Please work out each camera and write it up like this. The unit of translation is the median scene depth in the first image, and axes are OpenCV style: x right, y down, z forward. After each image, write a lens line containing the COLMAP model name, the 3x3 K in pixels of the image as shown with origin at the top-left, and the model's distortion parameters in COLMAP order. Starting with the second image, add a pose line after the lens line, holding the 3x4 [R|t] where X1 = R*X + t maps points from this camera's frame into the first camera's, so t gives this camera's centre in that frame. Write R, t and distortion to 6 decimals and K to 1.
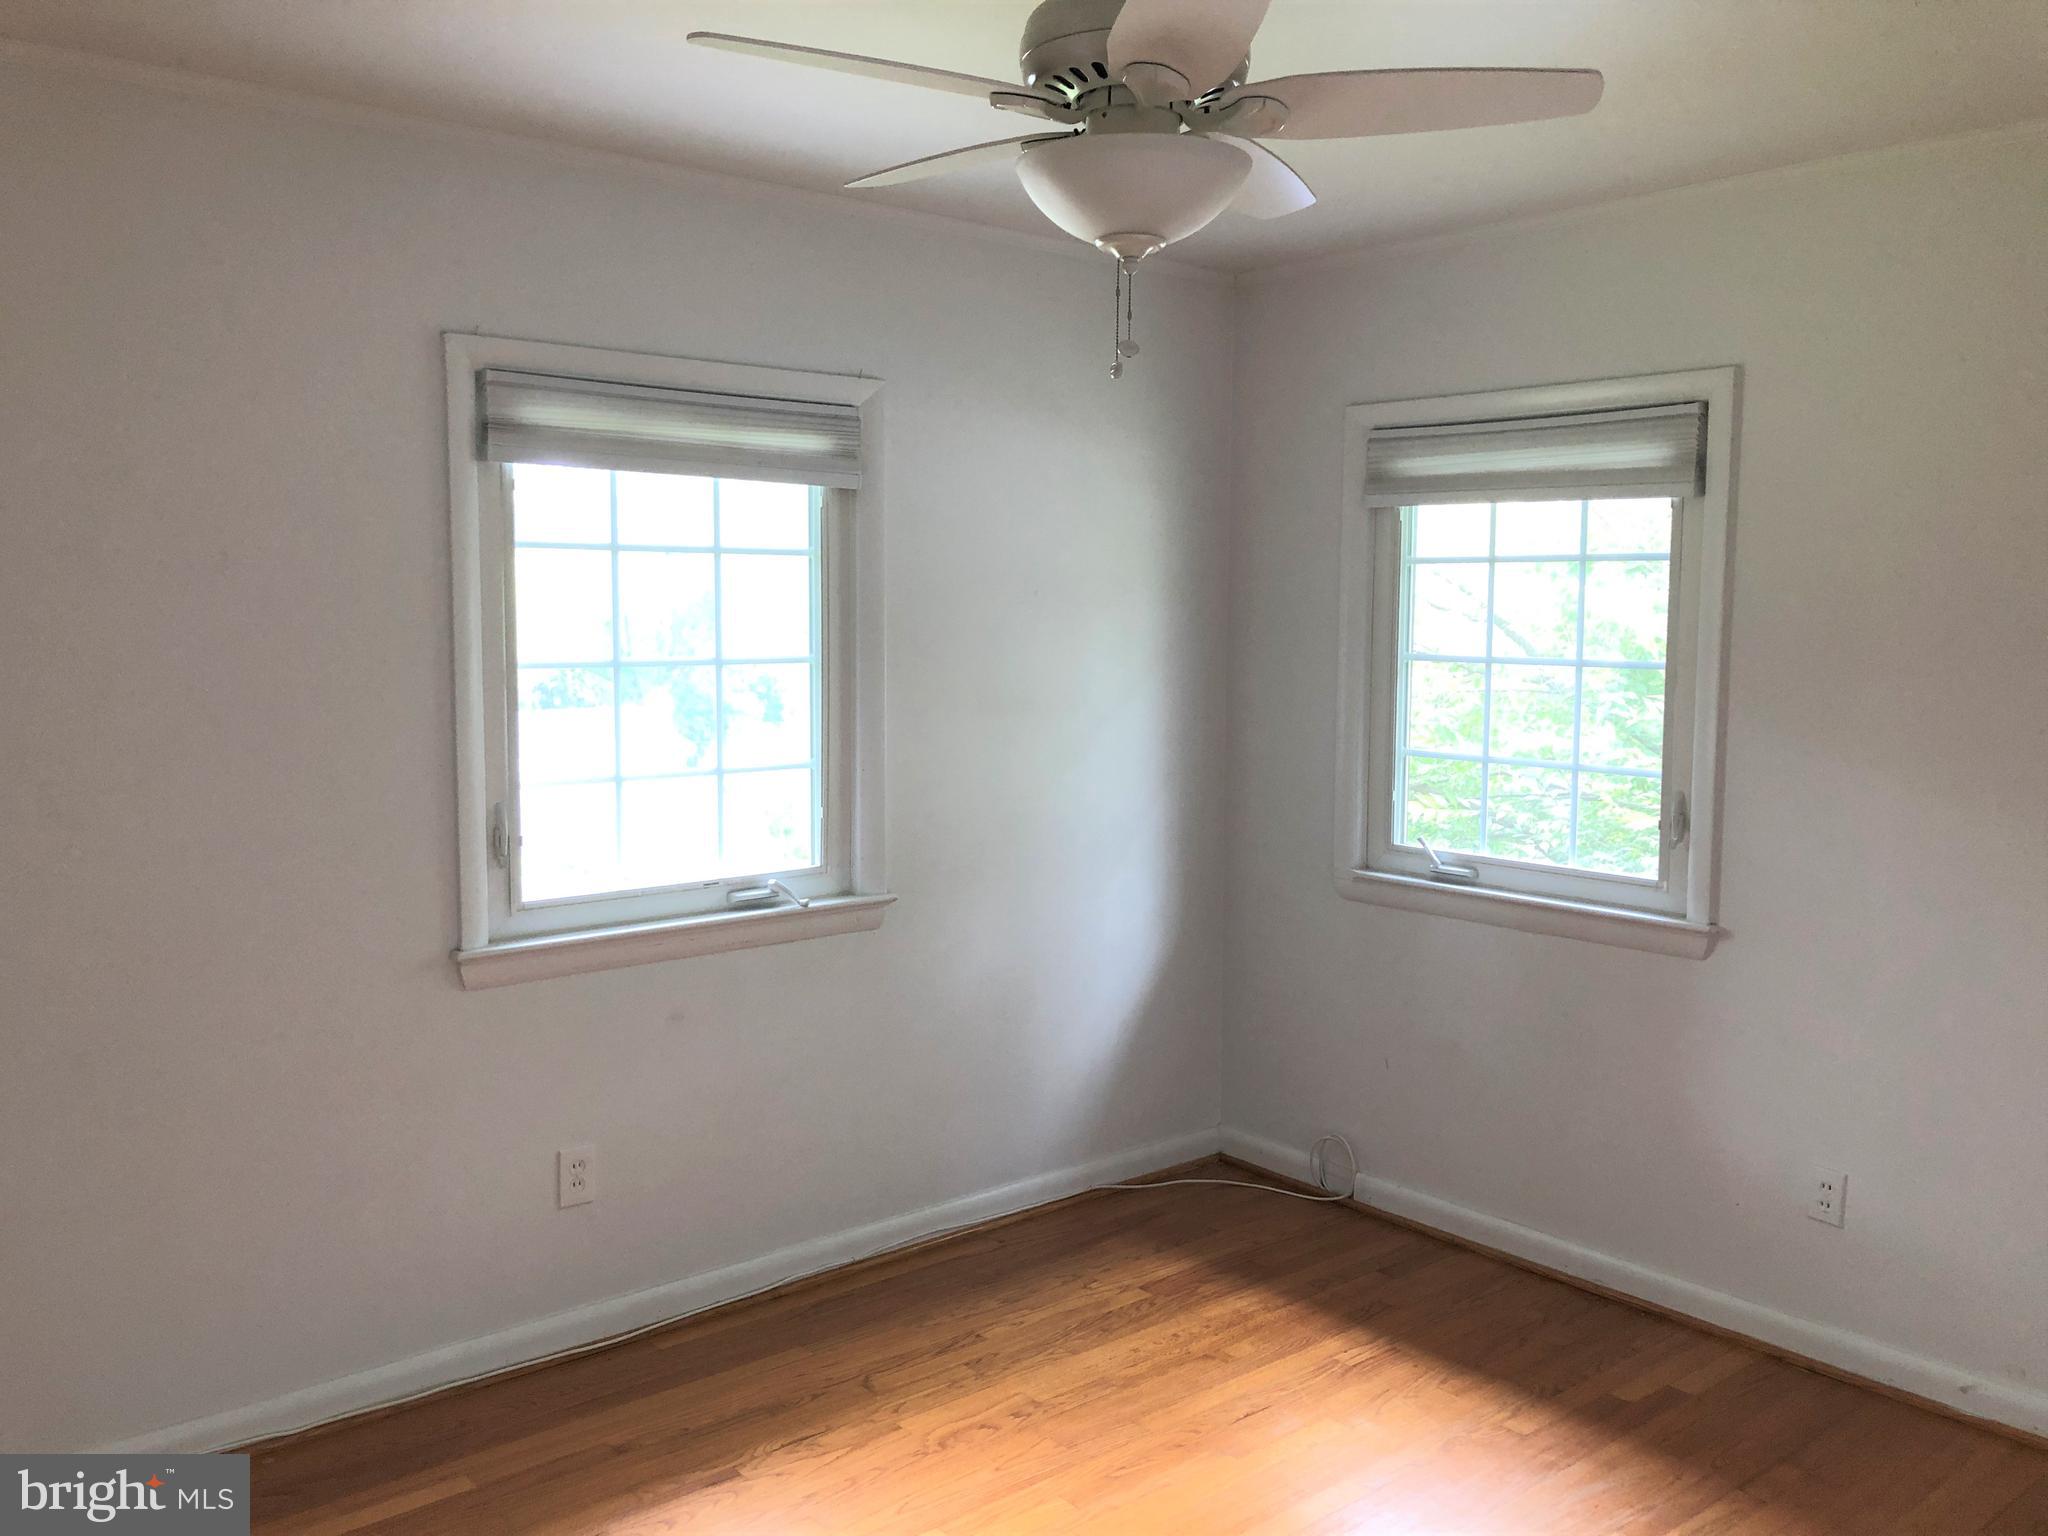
lens RADIAL K [[1687.5, 0, 1024.0], [0, 1687.5, 768.0], [0, 0, 1]] dist [-0.000292, 0.003437]
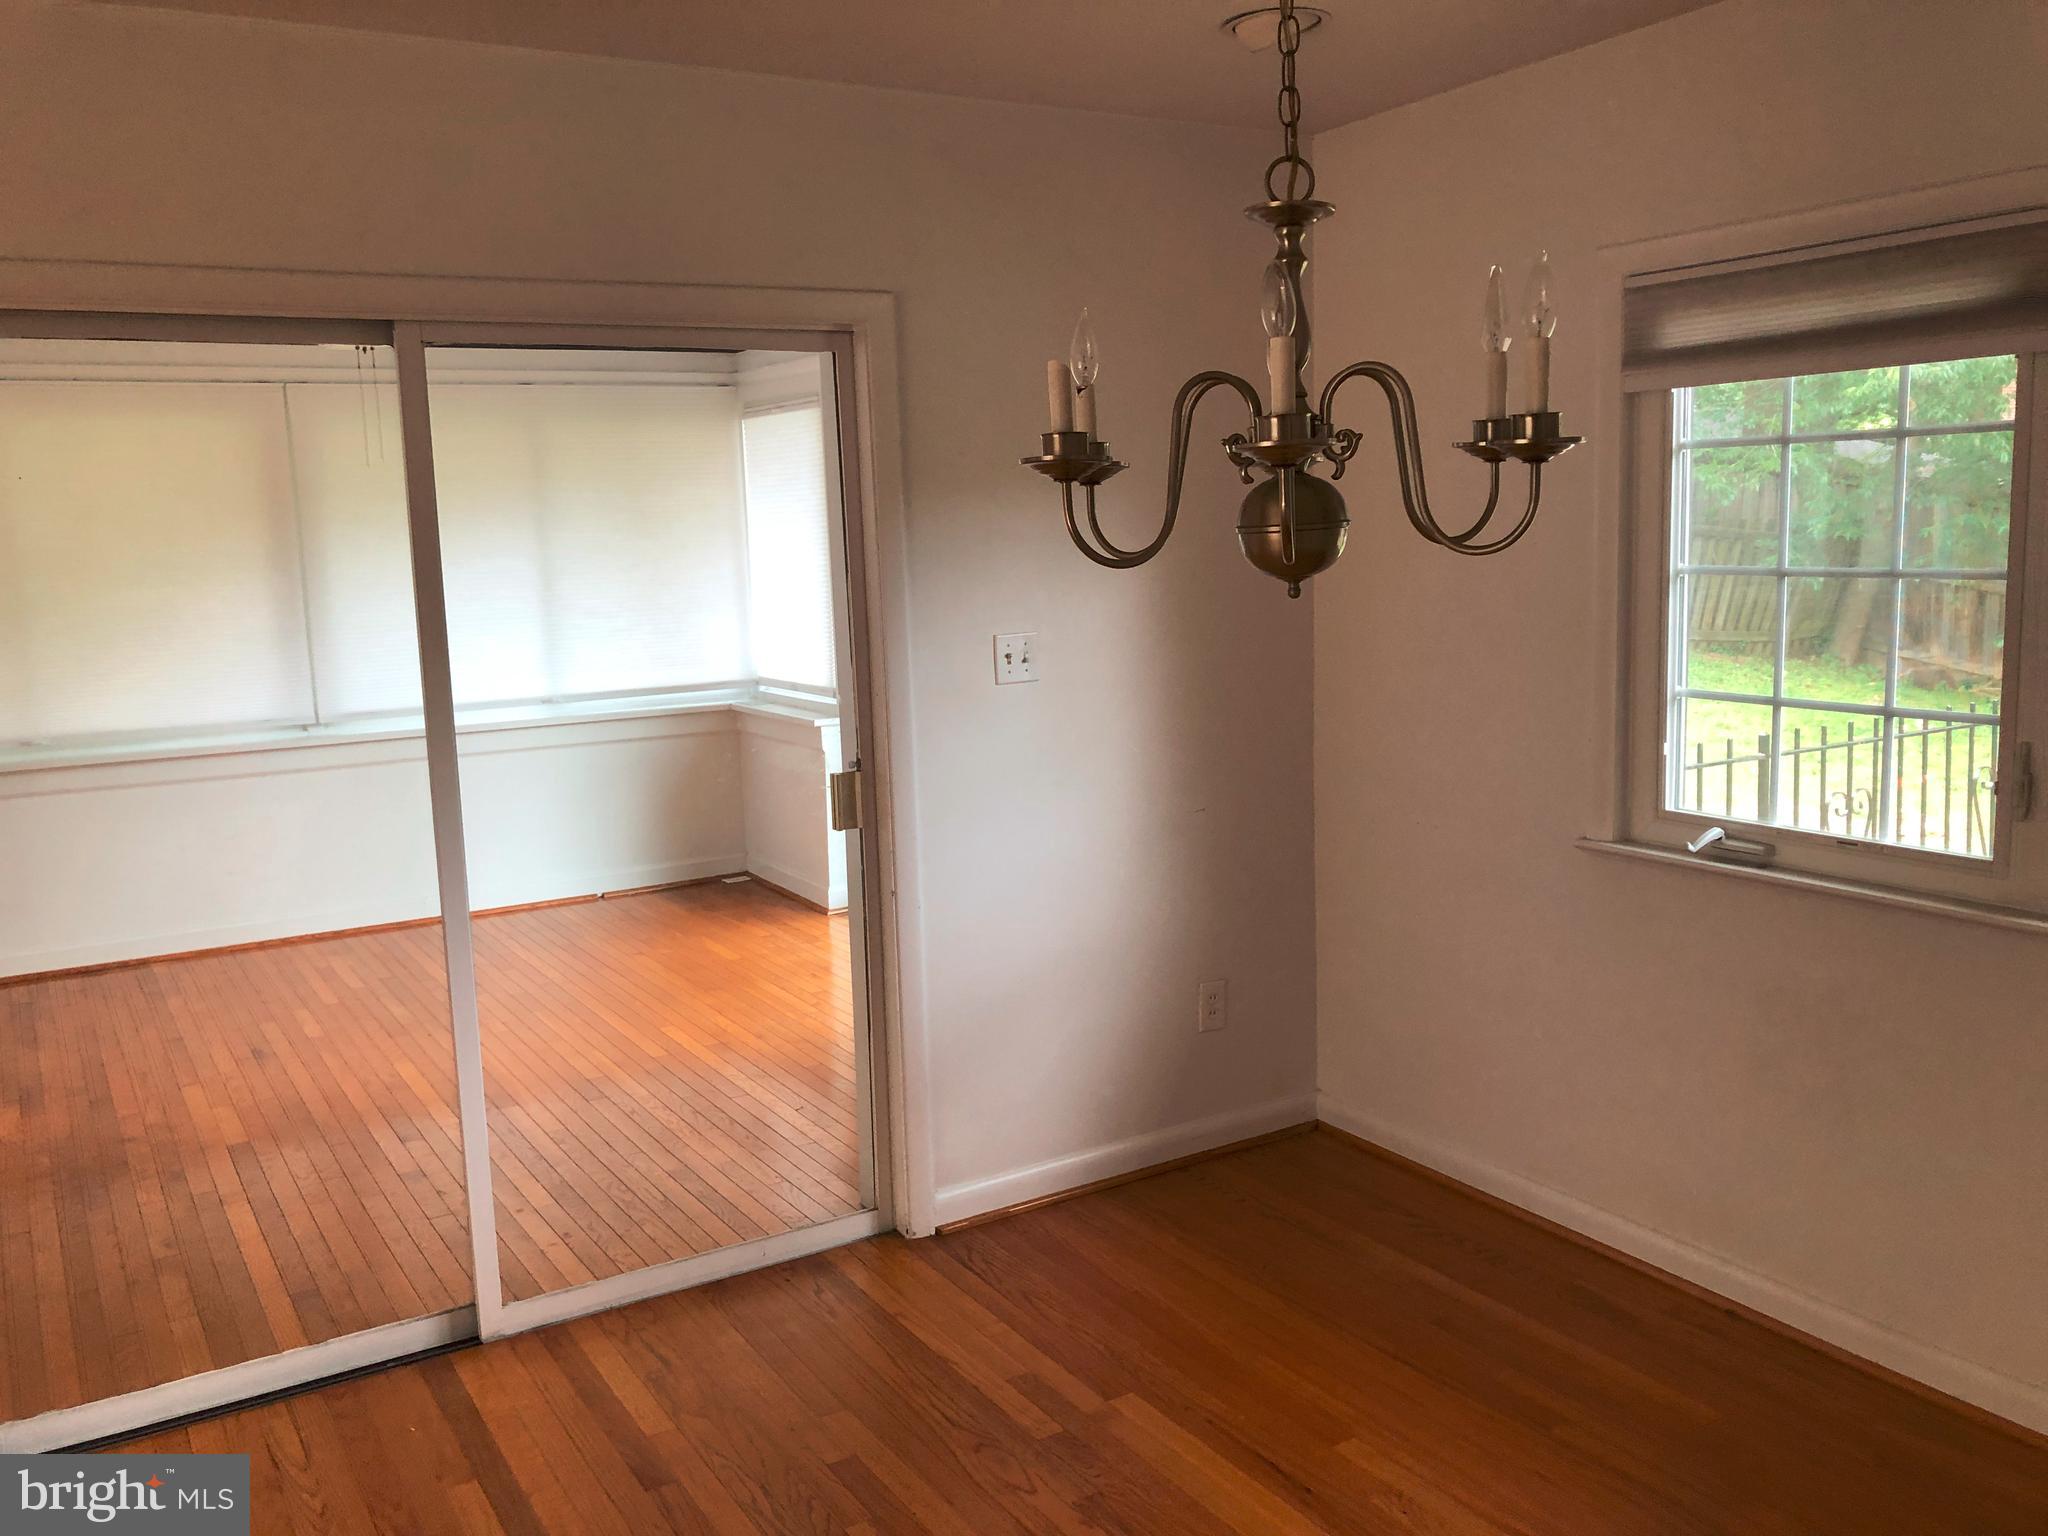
lens RADIAL K [[1687.5, 0, 1024.0], [0, 1687.5, 768.0], [0, 0, 1]] dist [-0.000292, 0.003437]
pose [[0.888069, 0.028712, -0.458812, 0.323170], [-0.006189, 0.998704, 0.050519, -0.013342], [0.459668, -0.042025, 0.887096, 0.153676]]
